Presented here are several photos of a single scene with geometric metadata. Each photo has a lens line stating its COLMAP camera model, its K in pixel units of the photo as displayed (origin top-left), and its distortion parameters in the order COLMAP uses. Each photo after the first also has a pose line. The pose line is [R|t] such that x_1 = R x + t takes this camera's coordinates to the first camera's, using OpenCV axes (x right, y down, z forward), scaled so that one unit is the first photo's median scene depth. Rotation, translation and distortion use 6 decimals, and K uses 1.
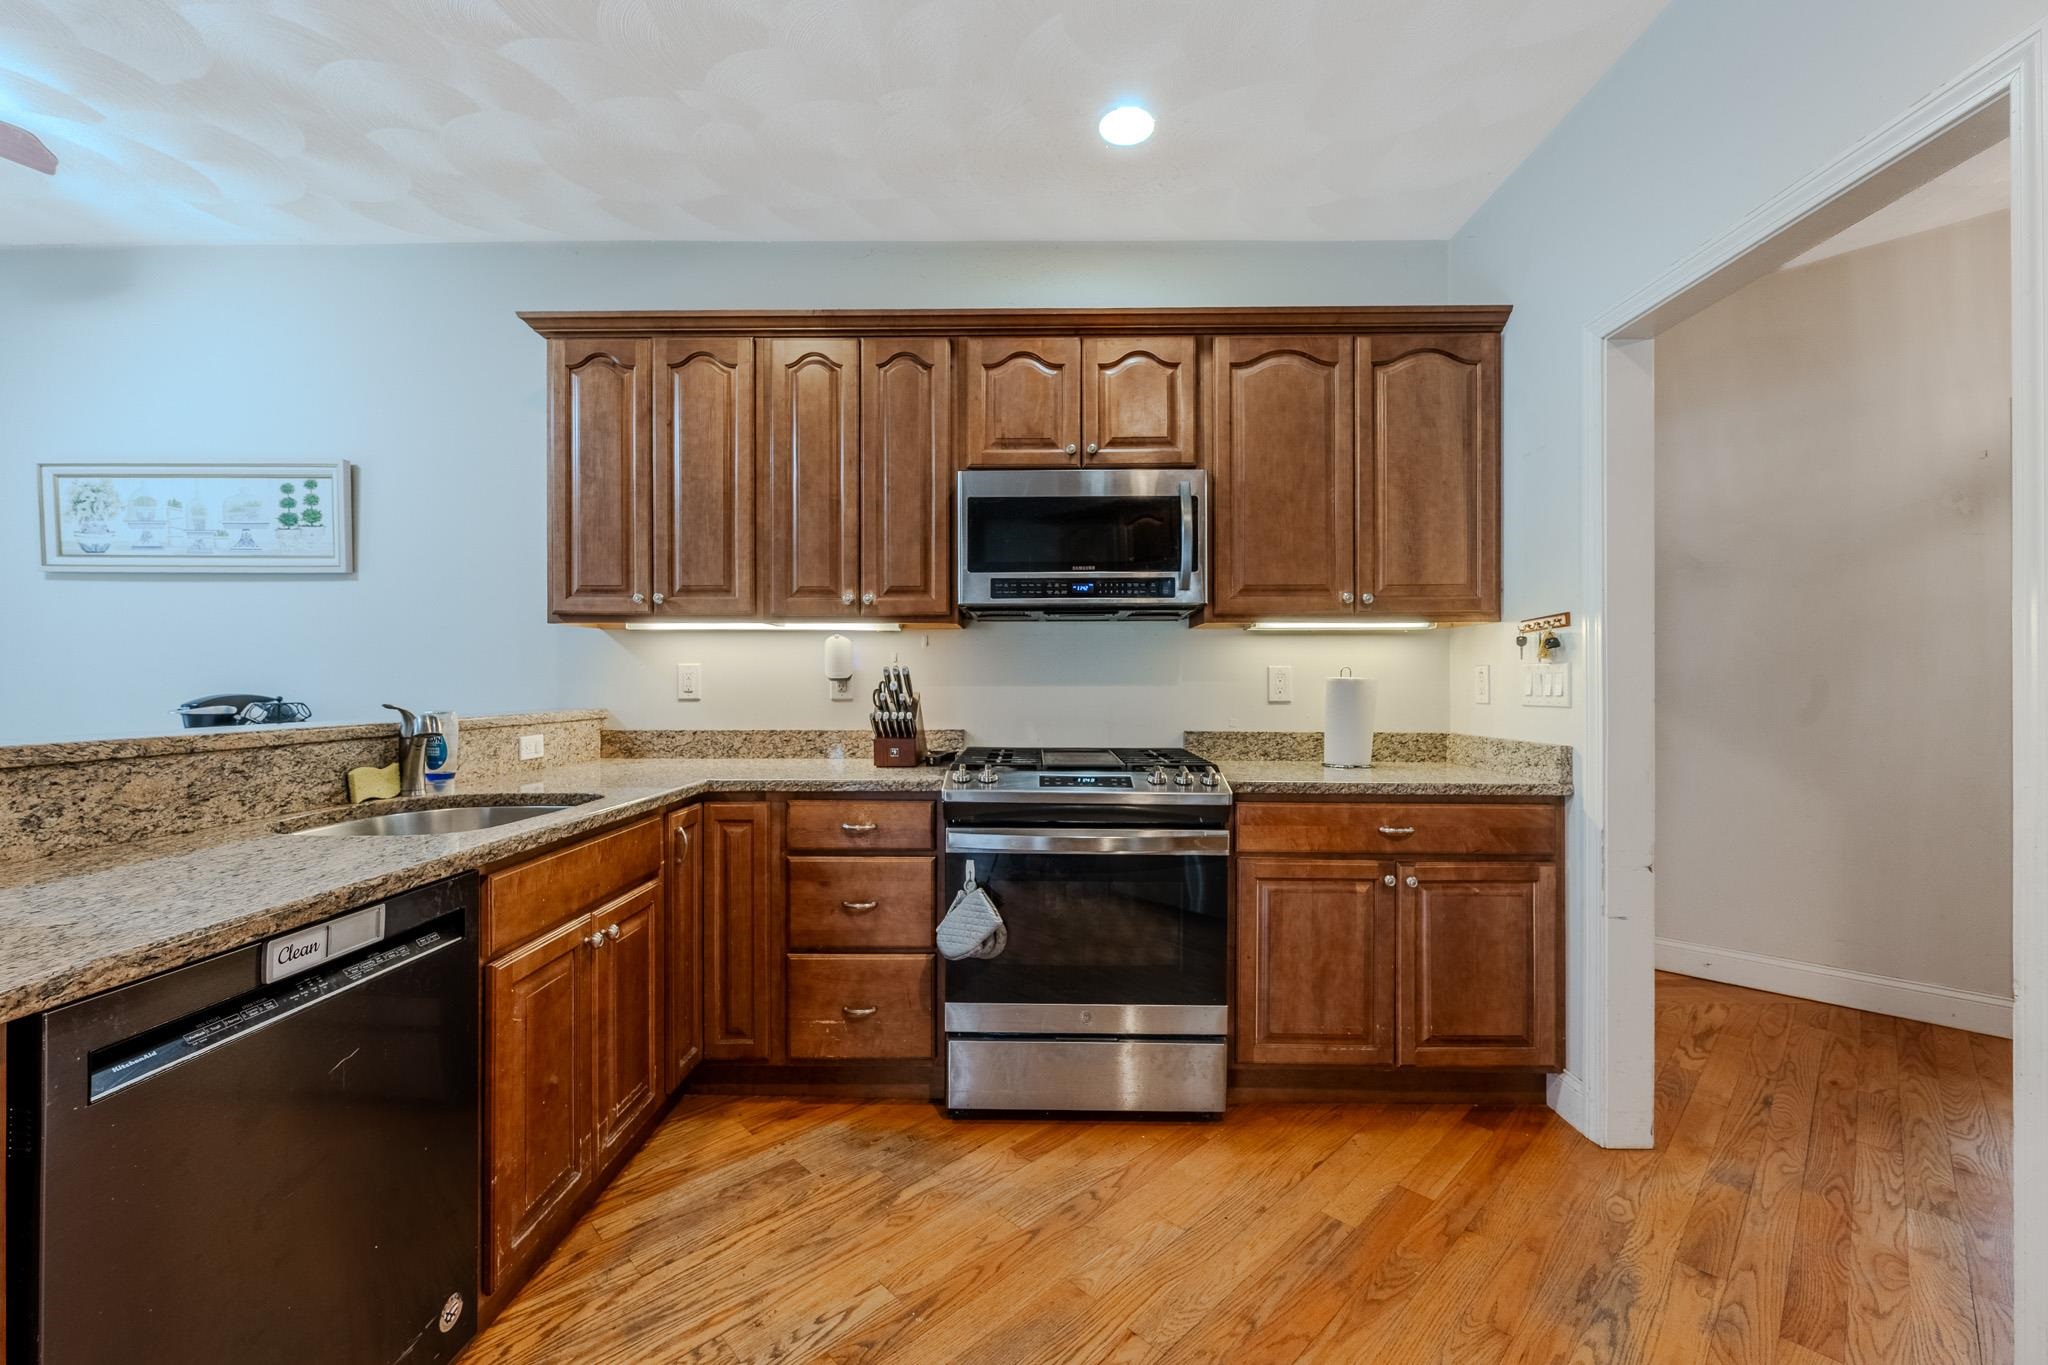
lens RADIAL K [[813.6, 0, 1026.6], [0, 813.6, 679.9], [0, 0, 1]] dist [-0.002106, -0.000127]
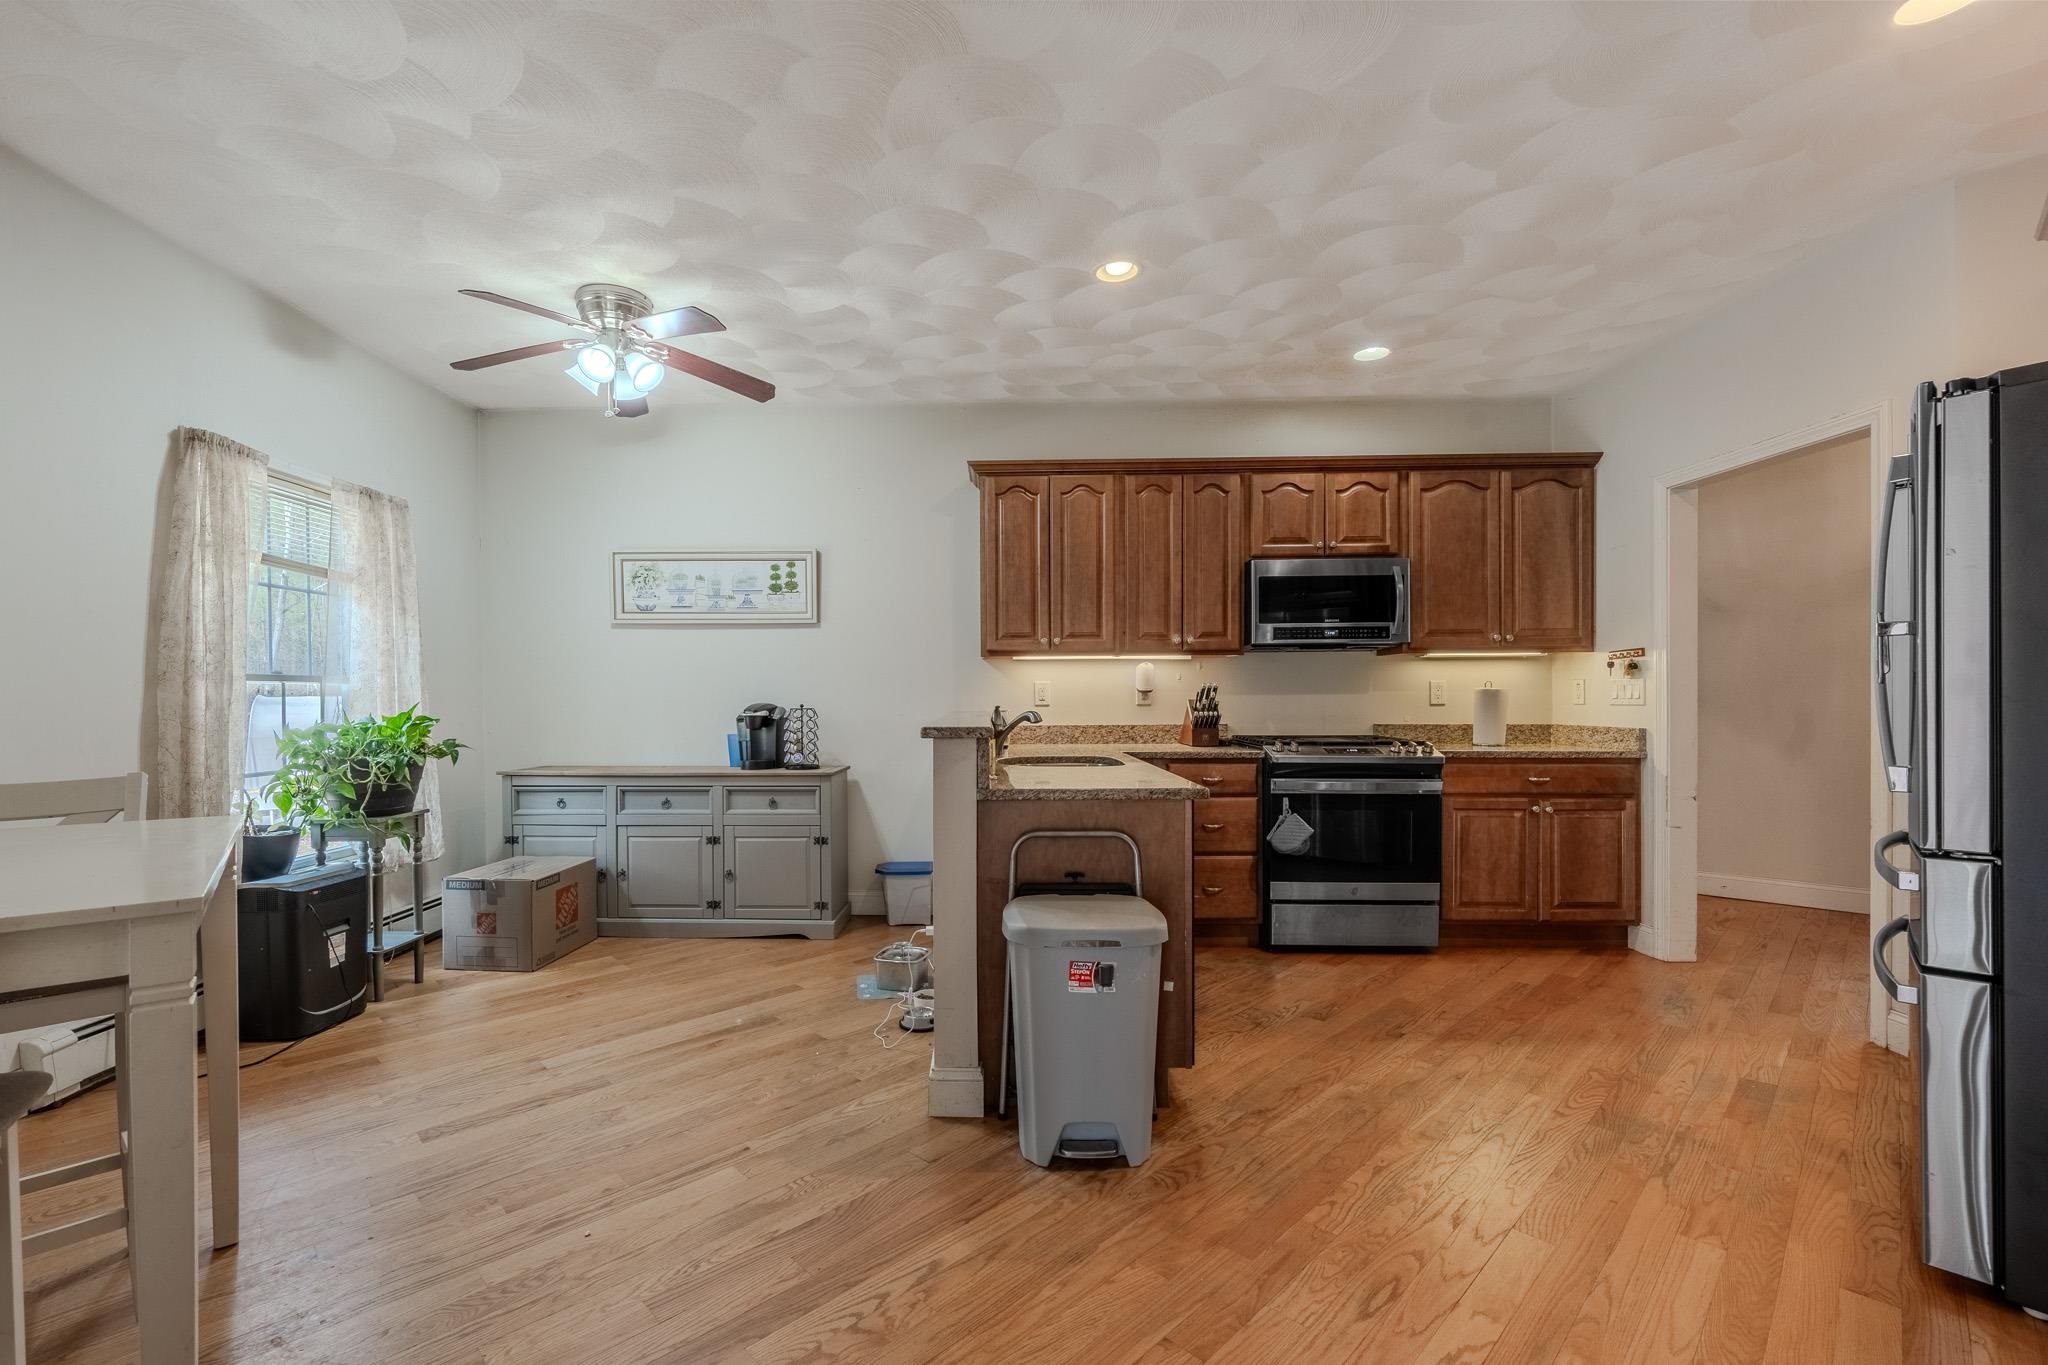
lens RADIAL K [[865.4, 0, 961.4], [0, 865.4, 702.0], [0, 0, 1]] dist [-0.001976, -0.000363]
pose [[0.999858, -0.006137, -0.015725, -0.638810], [0.006303, 0.999924, 0.010577, 0.000104], [0.015659, -0.010674, 0.999820, -0.719425]]
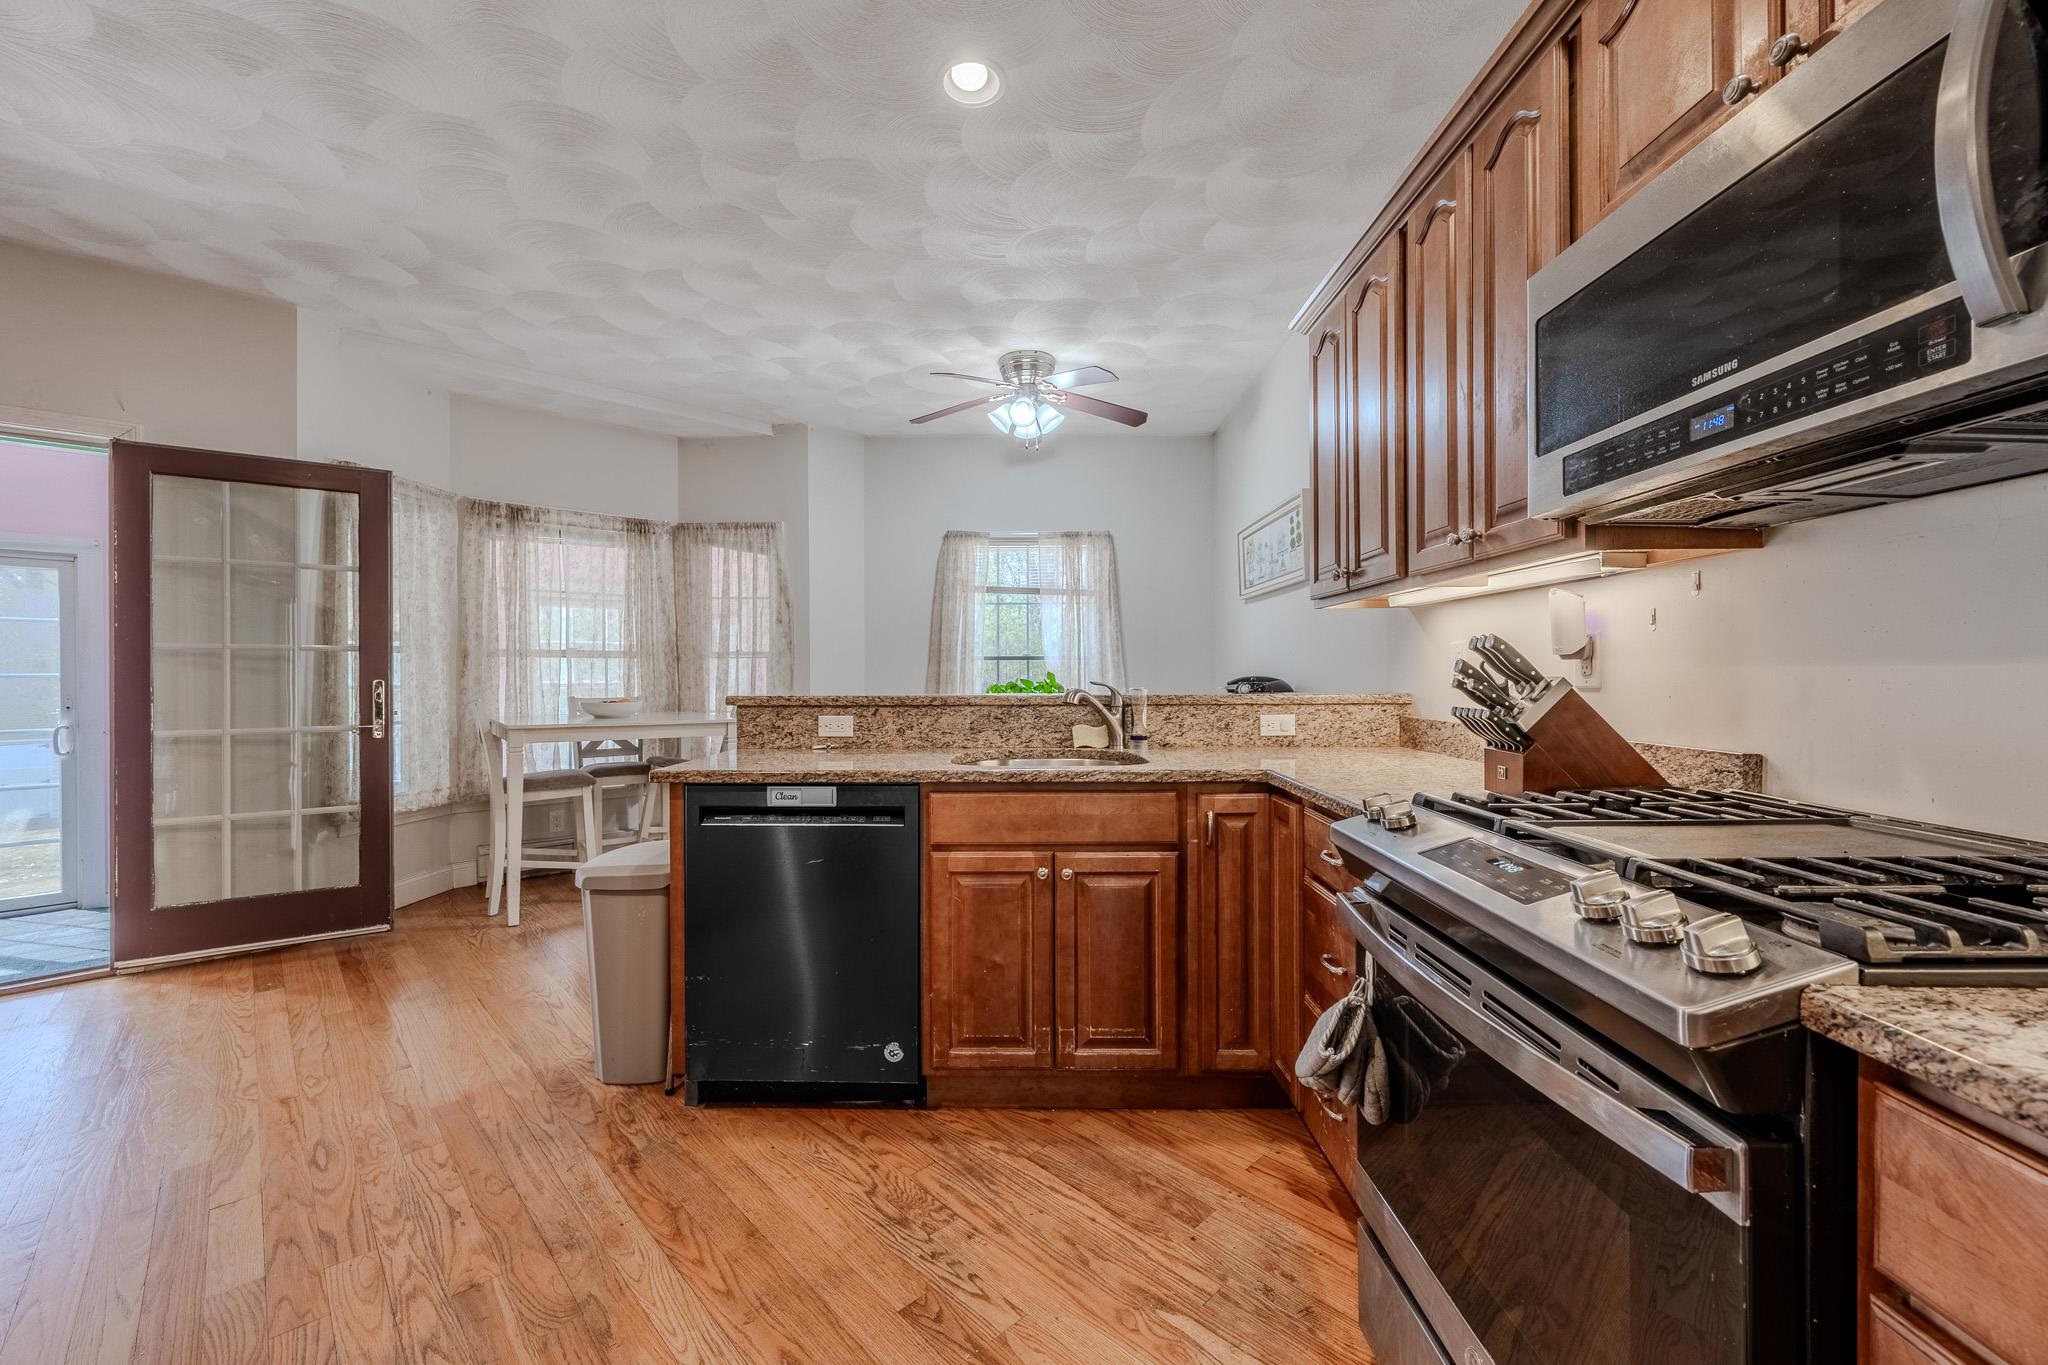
lens RADIAL K [[820.0, 0, 1018.8], [0, 820.0, 674.9], [0, 0, 1]] dist [-0.000185, -0.000002]
pose [[-0.000667, 0.002341, -0.999997, 0.491232], [0.007320, 0.999970, 0.002336, 0.010622], [0.999973, -0.007318, -0.000684, 0.661315]]
